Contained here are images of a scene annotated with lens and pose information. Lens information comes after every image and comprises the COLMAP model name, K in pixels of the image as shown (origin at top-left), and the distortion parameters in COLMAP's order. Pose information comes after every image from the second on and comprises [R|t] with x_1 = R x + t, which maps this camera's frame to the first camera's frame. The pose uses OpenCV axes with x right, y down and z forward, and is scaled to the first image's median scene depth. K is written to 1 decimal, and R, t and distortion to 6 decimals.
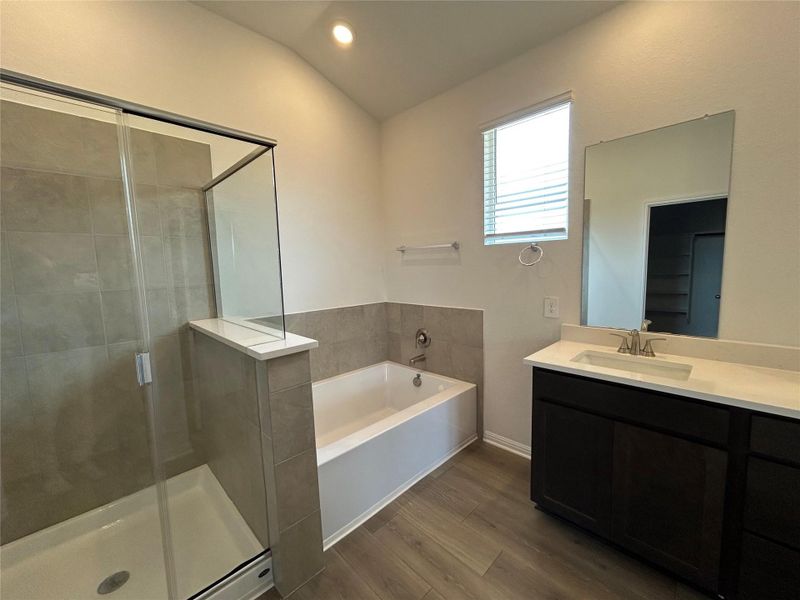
lens RADIAL K [[322.3, 0, 400.0], [0, 322.3, 300.0], [0, 0, 1]] dist [-0.001250, -0.000248]
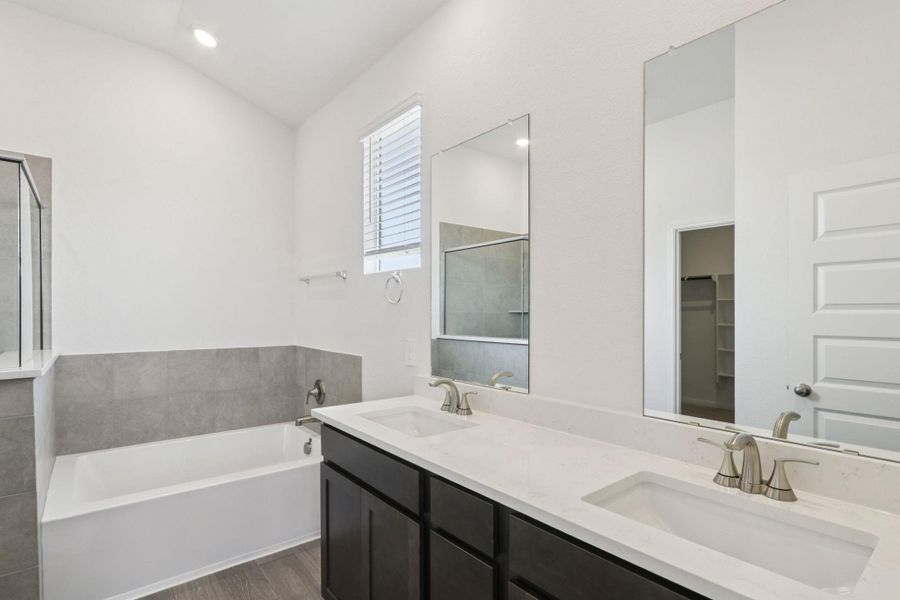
lens RADIAL K [[452.7, 0, 448.1], [0, 452.7, 319.3], [0, 0, 1]] dist [-0.000899, -0.000188]
pose [[0.992267, 0.032368, -0.119829, 0.524652], [-0.043062, 0.995210, -0.087762, 0.026093], [0.116415, 0.092244, 0.988908, -0.071411]]
